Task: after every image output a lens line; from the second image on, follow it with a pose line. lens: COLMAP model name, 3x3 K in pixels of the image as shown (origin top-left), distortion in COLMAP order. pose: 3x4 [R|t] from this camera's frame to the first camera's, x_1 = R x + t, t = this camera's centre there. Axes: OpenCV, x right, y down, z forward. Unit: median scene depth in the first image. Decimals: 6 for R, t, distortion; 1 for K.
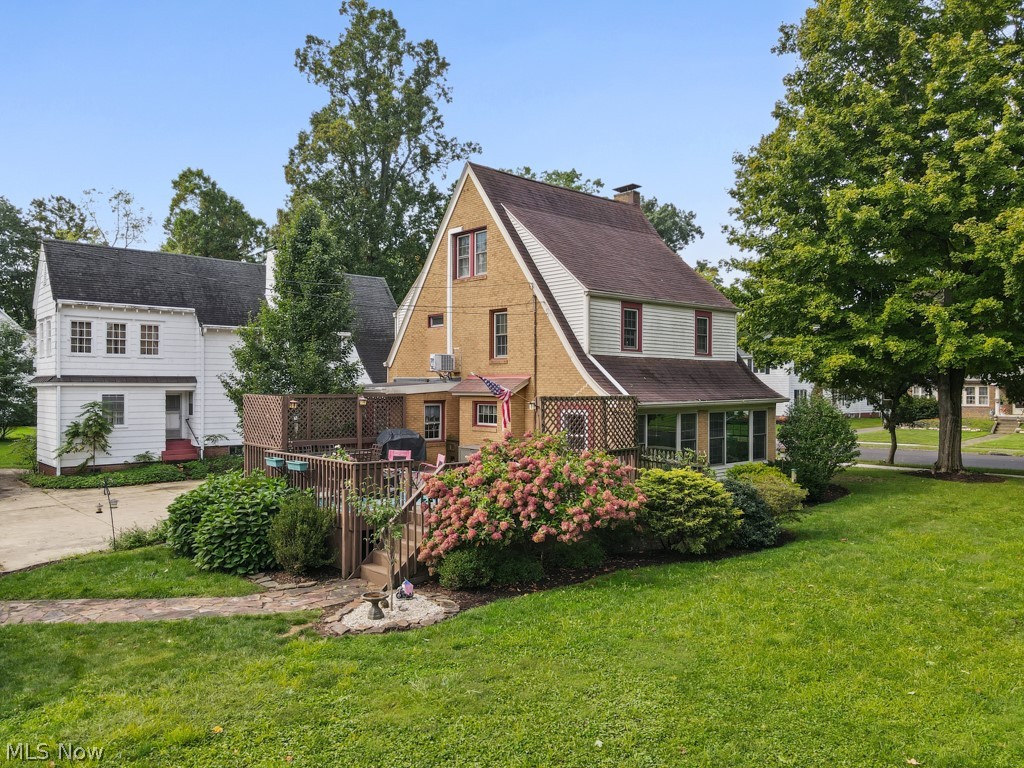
lens RADIAL K [[751.0, 0, 514.8], [0, 751.0, 385.1], [0, 0, 1]] dist [0.006424, 0.020449]
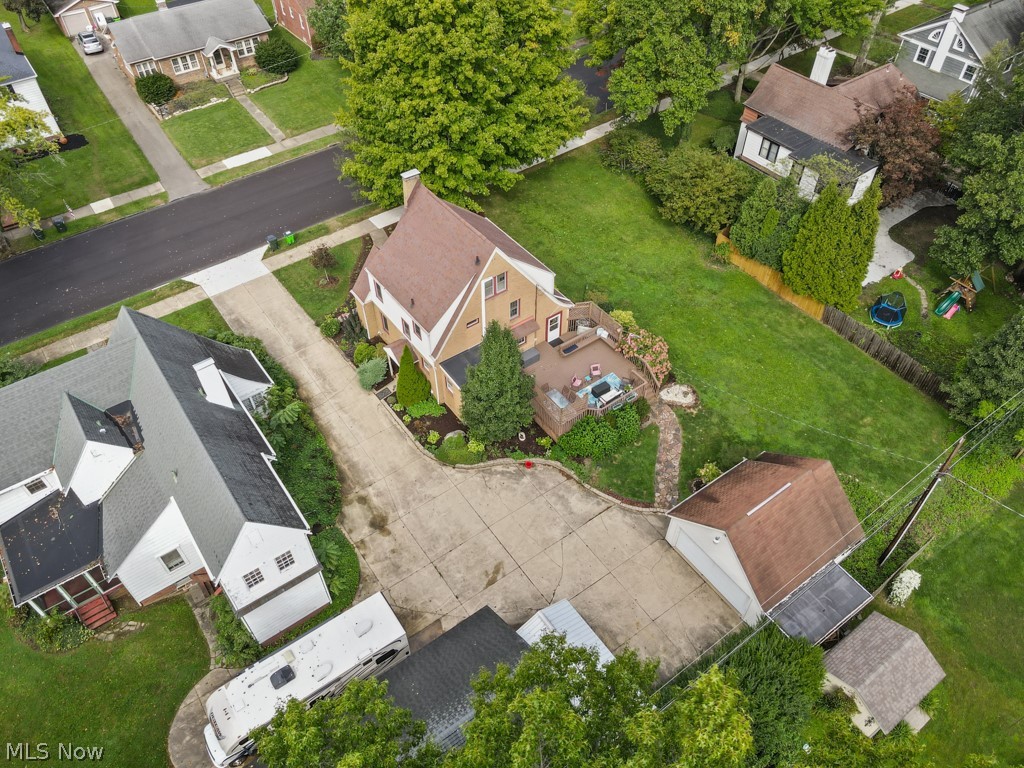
lens RADIAL K [[751.0, 0, 514.3], [0, 751.0, 386.3], [0, 0, 1]] dist [0.006424, 0.020449]
pose [[0.101490, -0.731252, 0.674514, -1.575622], [-0.000811, 0.677954, 0.735104, -1.449221], [-0.994836, -0.075153, 0.068213, 0.842787]]
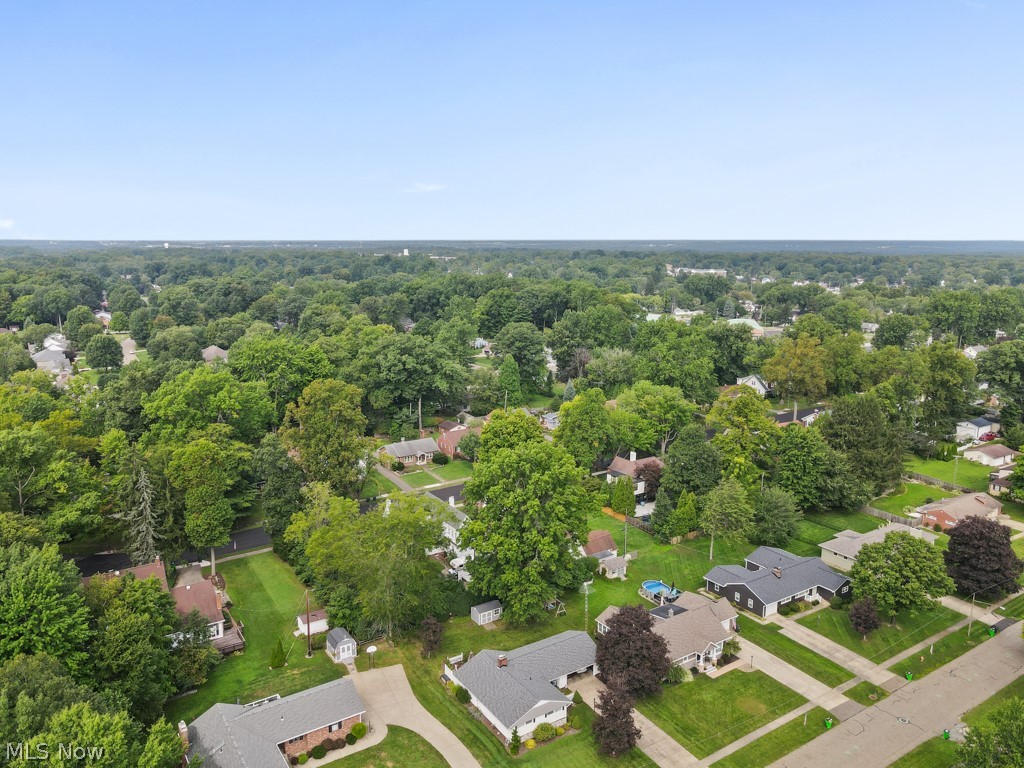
lens RADIAL K [[751.0, 0, 514.4], [0, 751.0, 384.0], [0, 0, 1]] dist [0.006424, 0.020449]
pose [[0.151606, -0.193690, 0.969278, -6.775438], [-0.006982, 0.980379, 0.197000, -2.612478], [-0.988416, -0.036634, 0.147279, 0.100053]]
